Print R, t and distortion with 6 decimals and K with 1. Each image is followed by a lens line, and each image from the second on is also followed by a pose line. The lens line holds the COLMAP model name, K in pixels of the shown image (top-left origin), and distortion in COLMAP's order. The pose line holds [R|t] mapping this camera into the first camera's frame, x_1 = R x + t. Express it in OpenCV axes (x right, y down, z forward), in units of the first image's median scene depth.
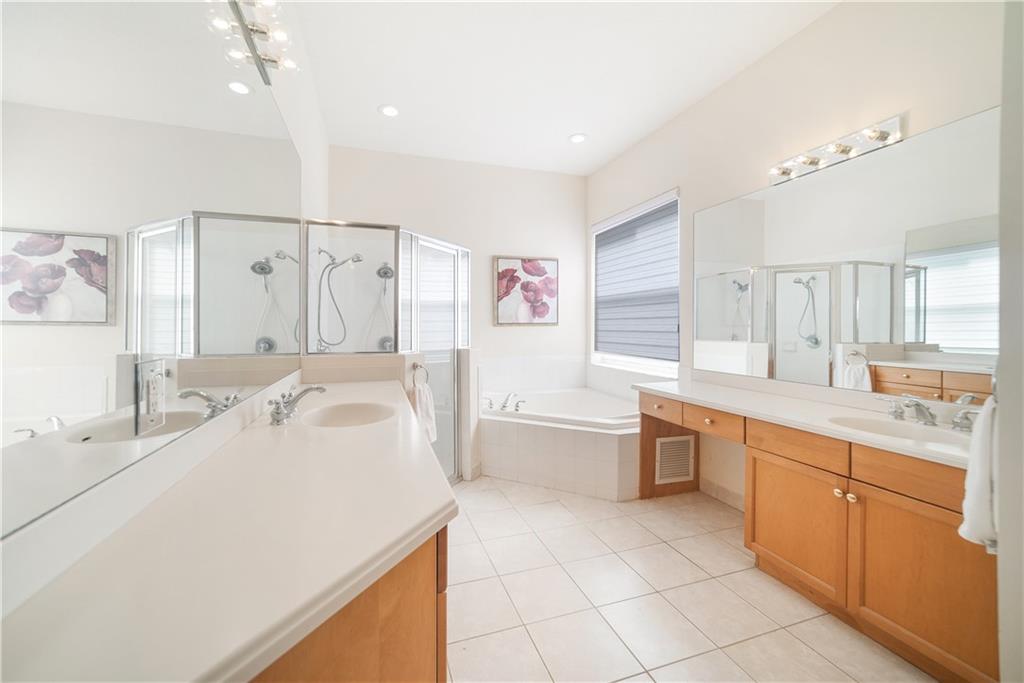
lens RADIAL K [[398.1, 0, 508.8], [0, 398.1, 336.7], [0, 0, 1]] dist [-0.001661, 0.000012]
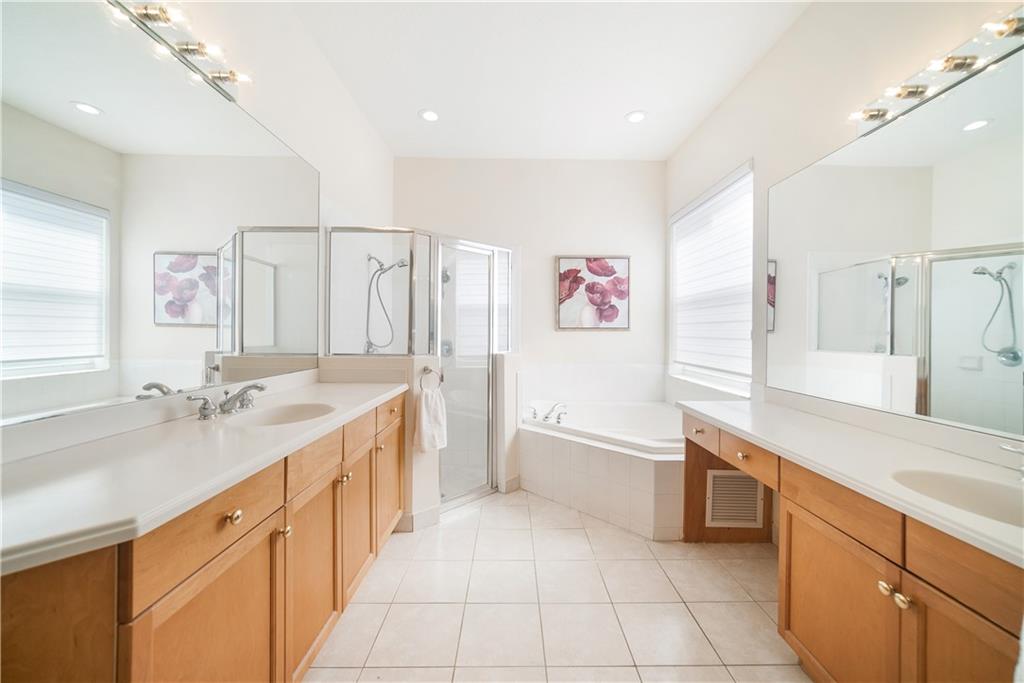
lens RADIAL K [[402.2, 0, 512.0], [0, 402.2, 341.5], [0, 0, 1]] dist [-0.011830, 0.006174]
pose [[0.955132, 0.015610, -0.295768, 0.199767], [-0.016345, 0.999866, -0.000012, 0.000202], [0.295728, 0.004846, 0.955260, 0.089151]]
